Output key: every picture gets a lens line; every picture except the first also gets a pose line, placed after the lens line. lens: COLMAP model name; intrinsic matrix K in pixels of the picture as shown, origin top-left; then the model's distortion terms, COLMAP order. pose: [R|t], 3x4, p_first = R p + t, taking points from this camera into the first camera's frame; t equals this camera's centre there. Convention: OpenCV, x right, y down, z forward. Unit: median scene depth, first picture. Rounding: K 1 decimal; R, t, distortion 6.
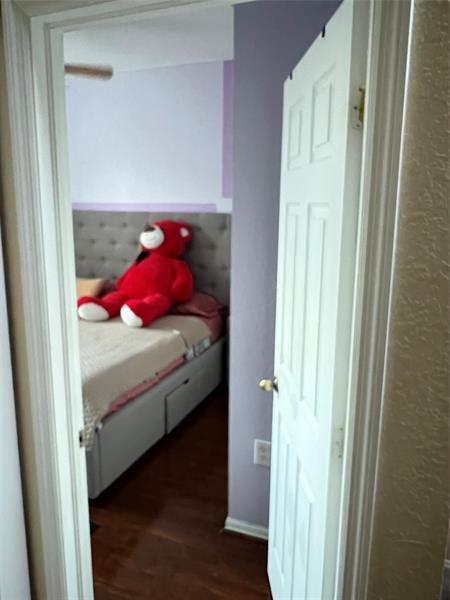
lens RADIAL K [[452.8, 0, 222.9], [0, 452.8, 290.4], [0, 0, 1]] dist [-0.027793, -0.003142]
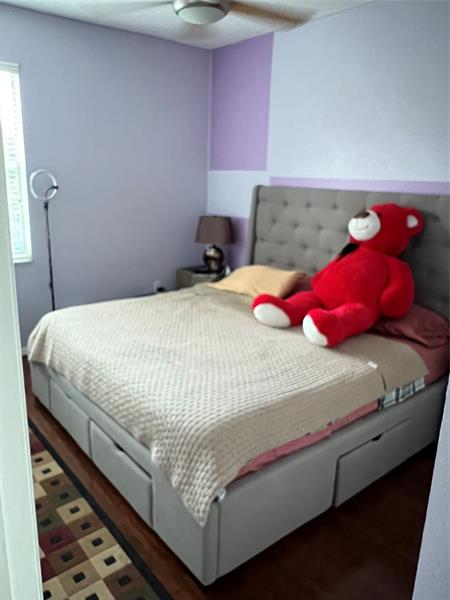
lens RADIAL K [[452.8, 0, 222.9], [0, 452.8, 290.4], [0, 0, 1]] dist [-0.027793, -0.003142]
pose [[0.868274, 0.137251, -0.476721, 0.011087], [-0.115702, 0.990491, 0.074434, -0.042613], [0.482404, -0.009471, 0.875898, 0.250904]]
